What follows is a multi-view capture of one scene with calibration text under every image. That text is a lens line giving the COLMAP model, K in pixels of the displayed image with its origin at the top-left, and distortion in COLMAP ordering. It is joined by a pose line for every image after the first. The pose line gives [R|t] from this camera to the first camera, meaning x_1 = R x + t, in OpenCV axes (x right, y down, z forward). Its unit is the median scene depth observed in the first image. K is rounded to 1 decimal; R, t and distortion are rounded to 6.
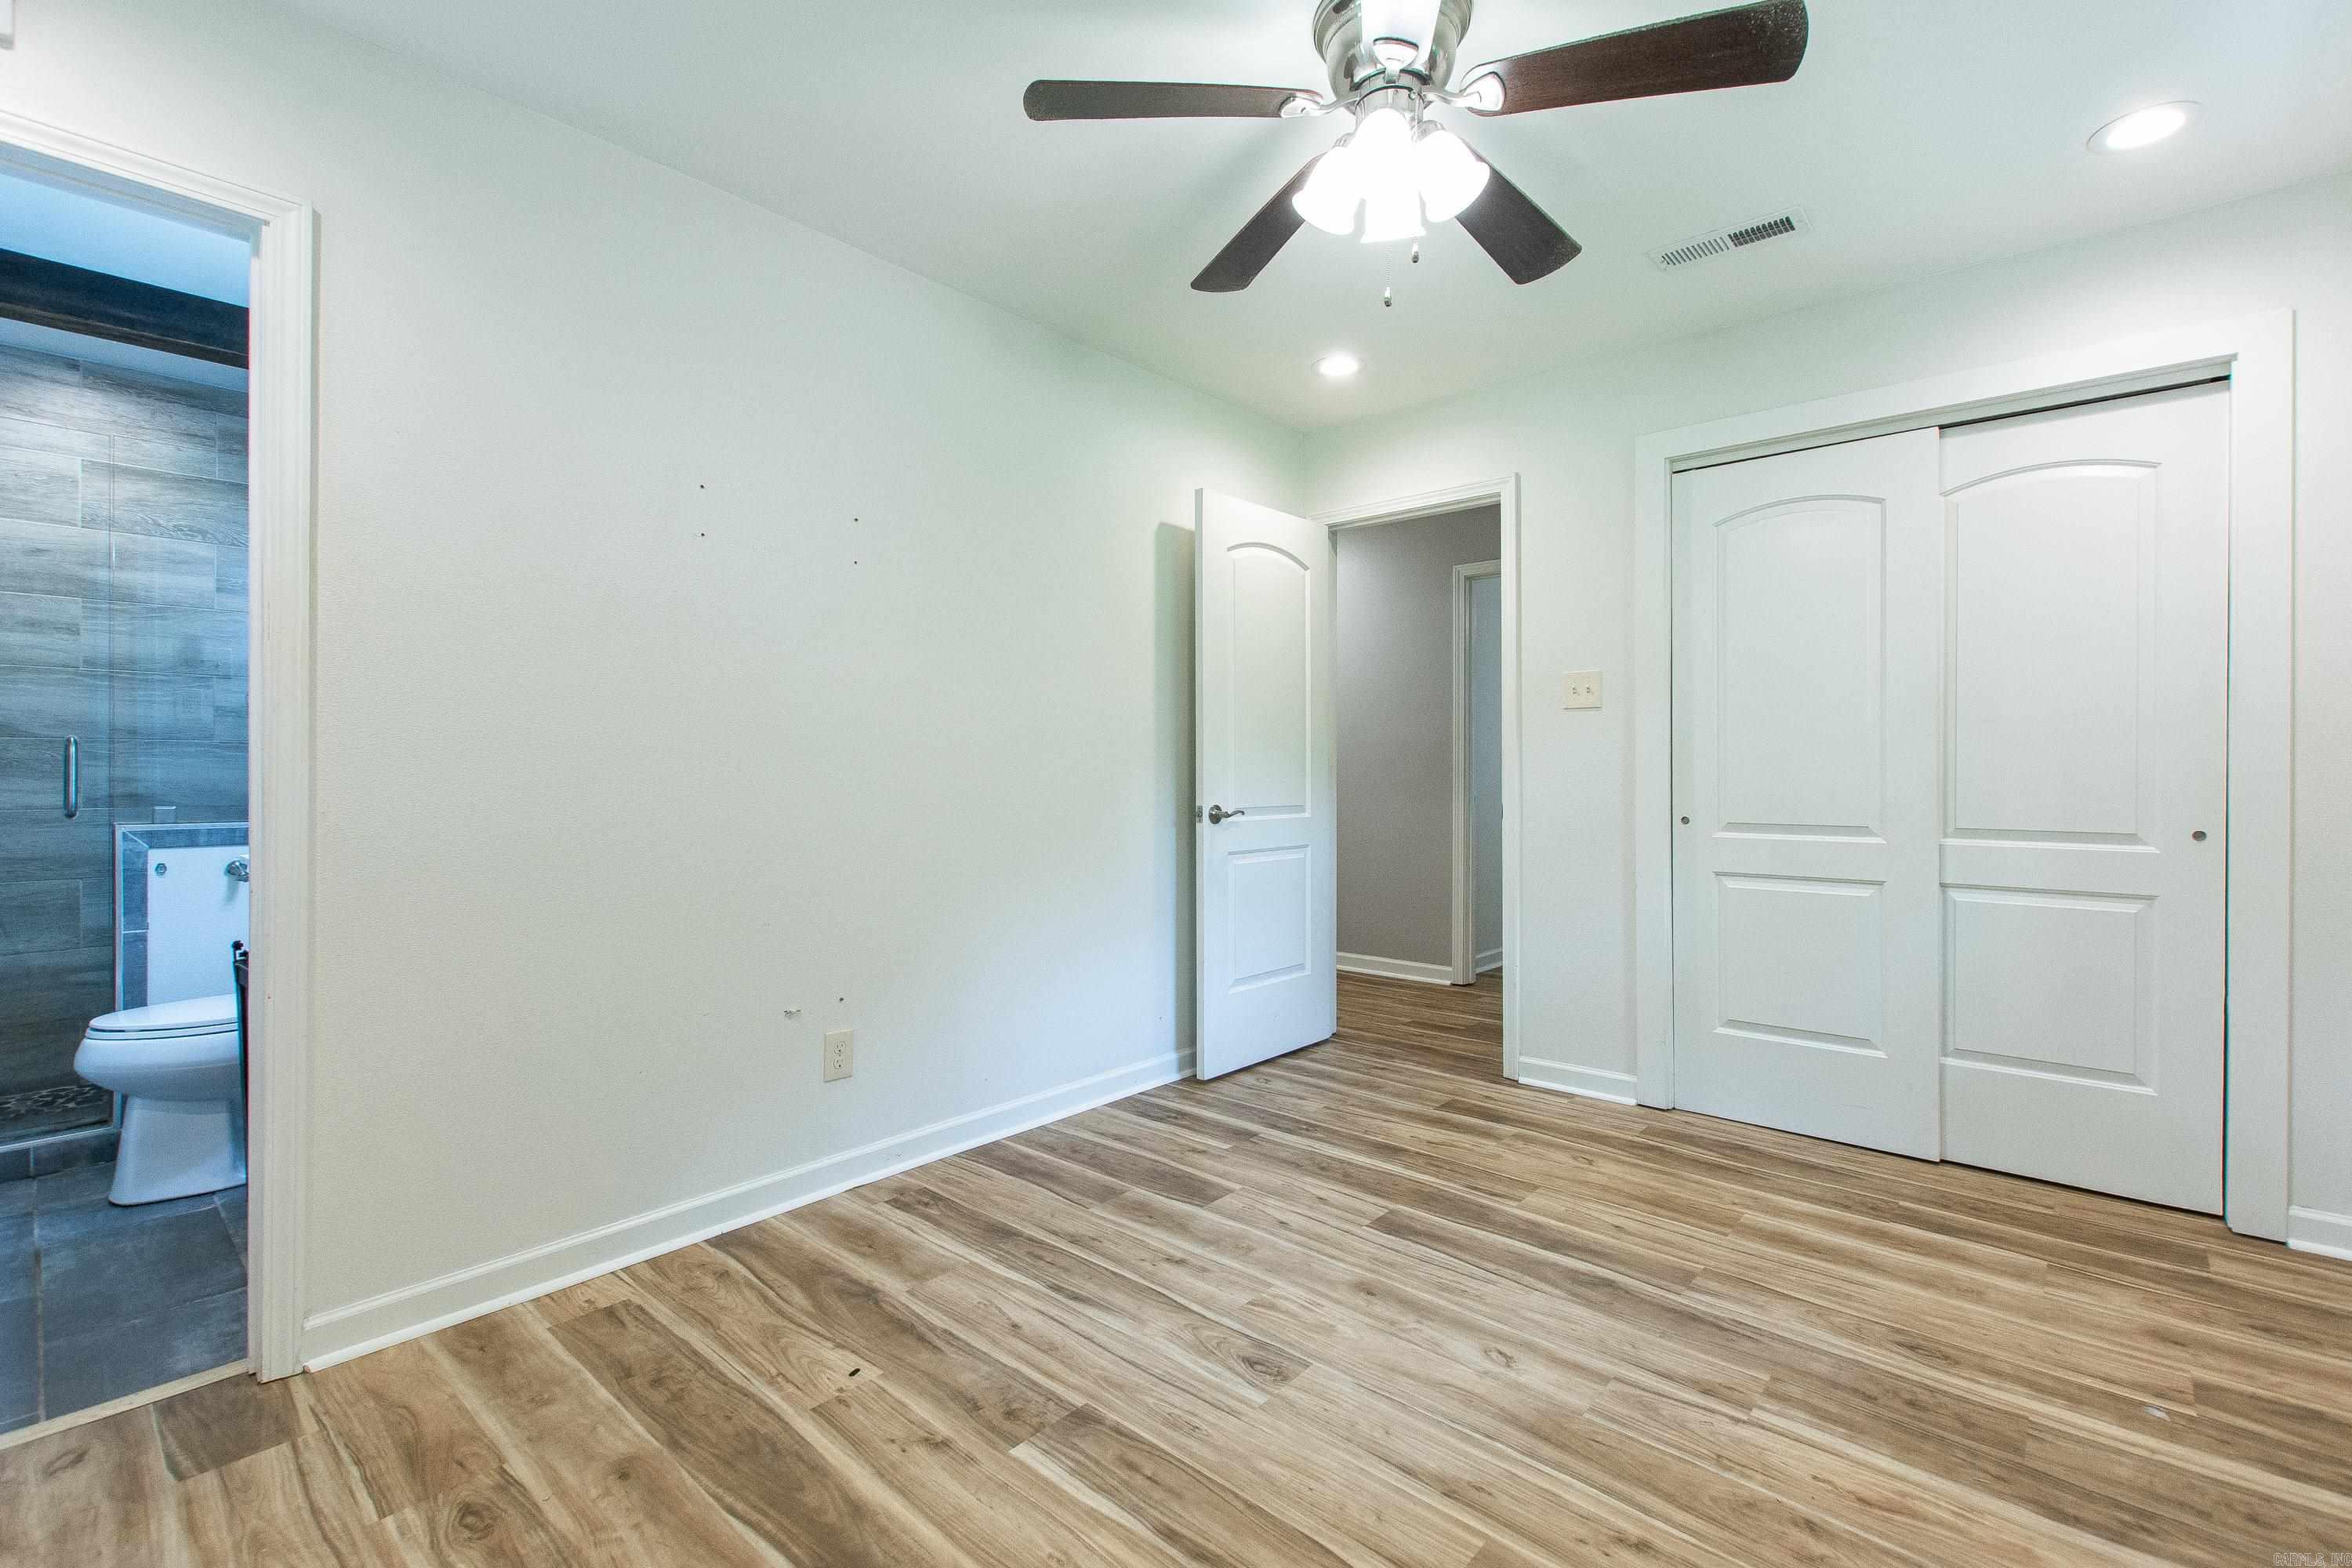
lens RADIAL K [[1058.1, 0, 1216.1], [0, 1058.1, 778.6], [0, 0, 1]] dist [0.002259, -0.003776]
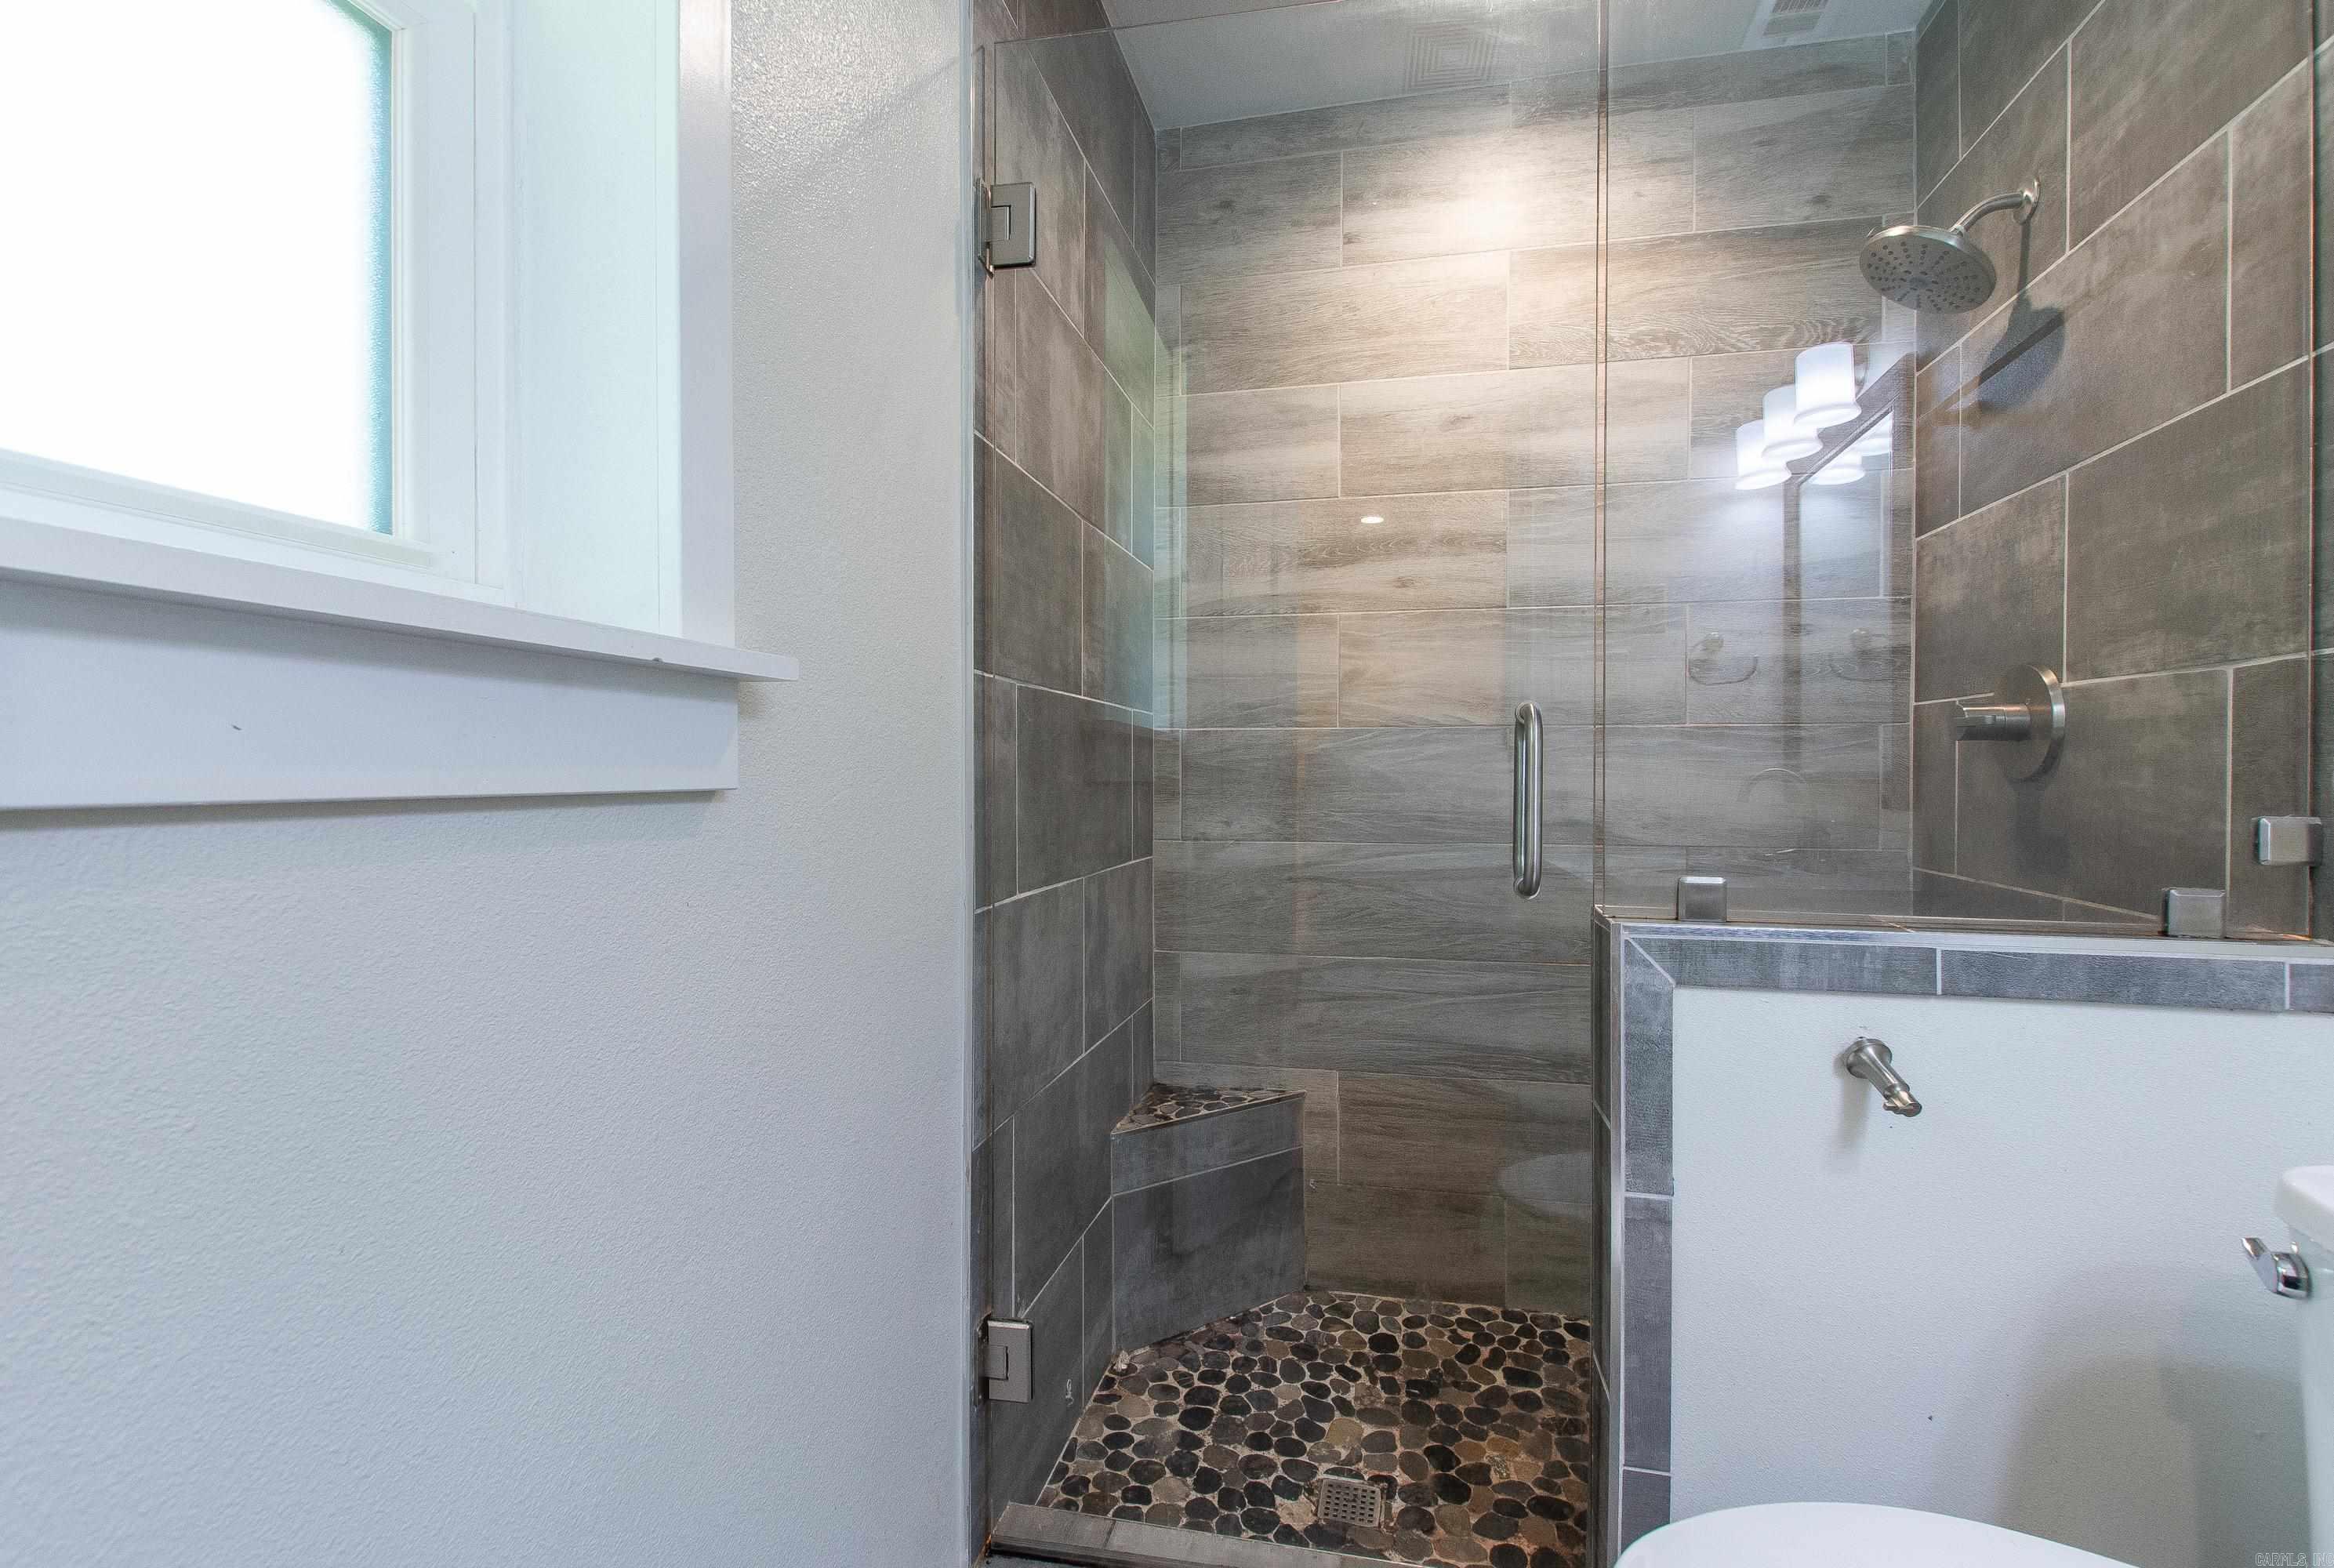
lens RADIAL K [[1002.3, 0, 1201.2], [0, 1002.3, 786.1], [0, 0, 1]] dist [-0.002351, 0.000122]
pose [[0.484570, 0.004212, -0.874742, -0.119048], [-0.004978, 0.999985, 0.002058, -0.001040], [0.874738, 0.003357, 0.484584, 0.103138]]
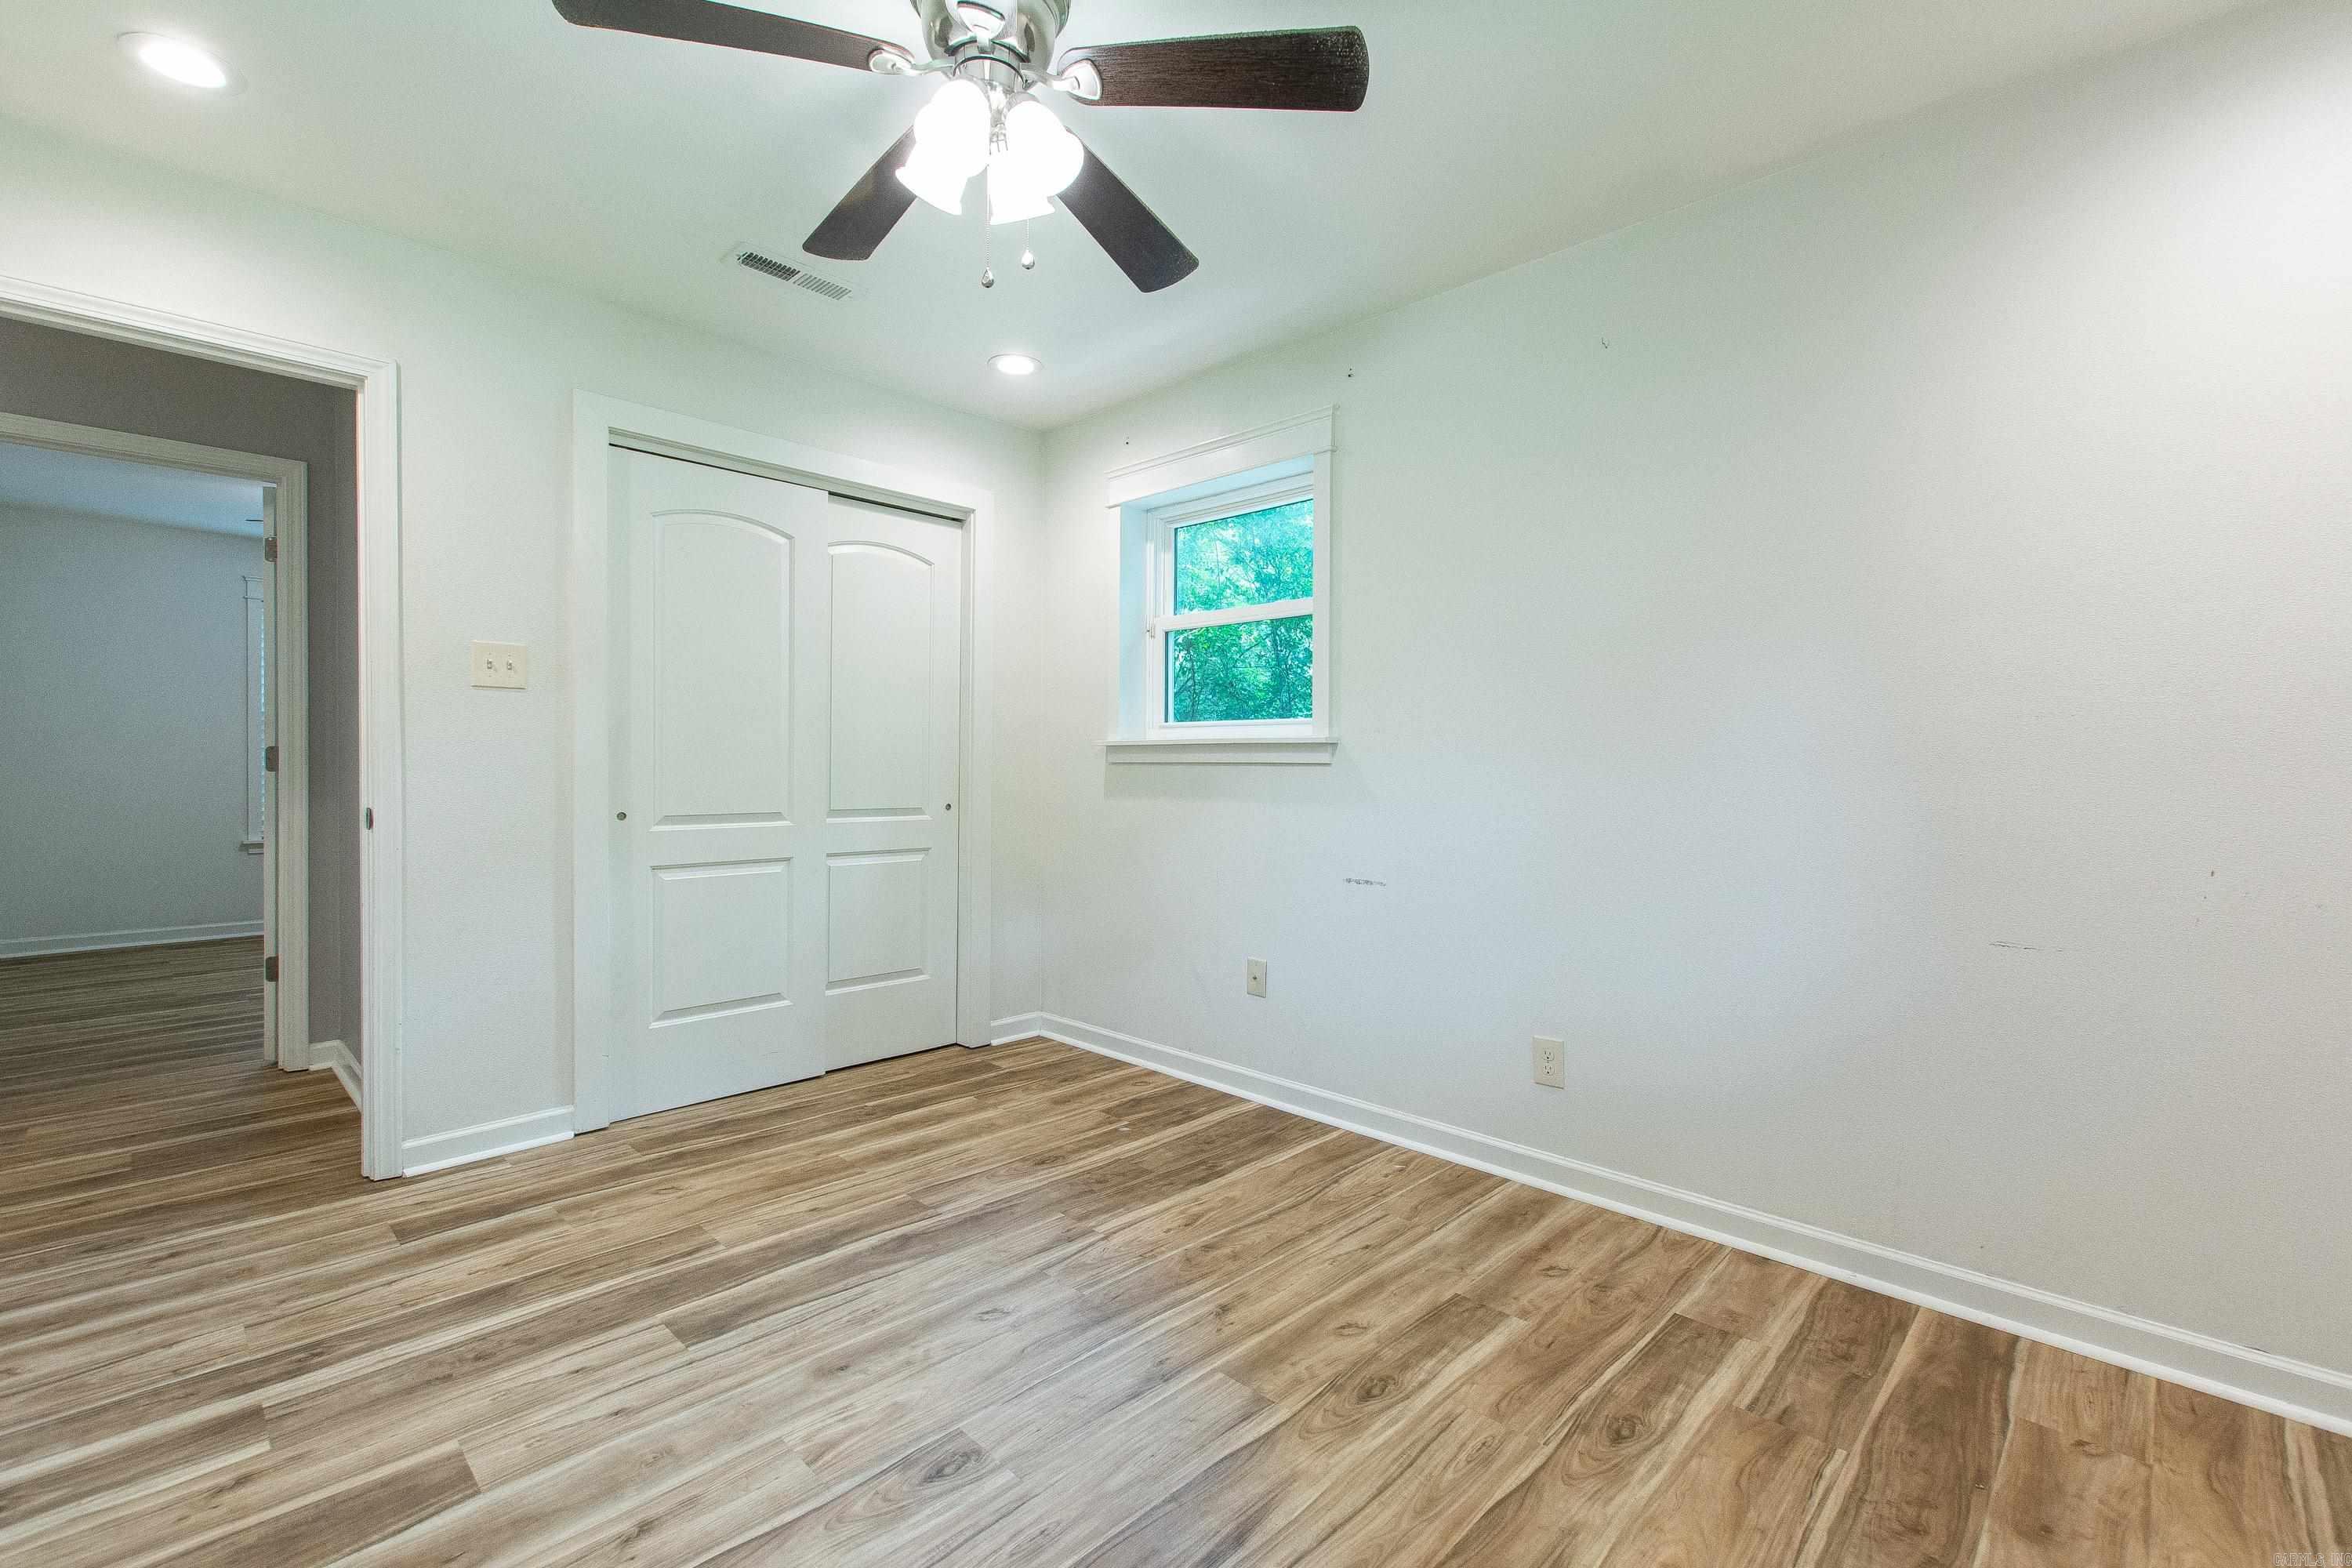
lens RADIAL K [[1022.0, 0, 1176.0], [0, 1022.0, 784.0], [0, 0, 1]] dist [0.002575, -0.003604]
pose [[0.048717, -0.017995, 0.998651, -0.607463], [-0.000081, 0.999838, 0.018020, -0.008154], [-0.998813, -0.000959, 0.048707, 0.620243]]
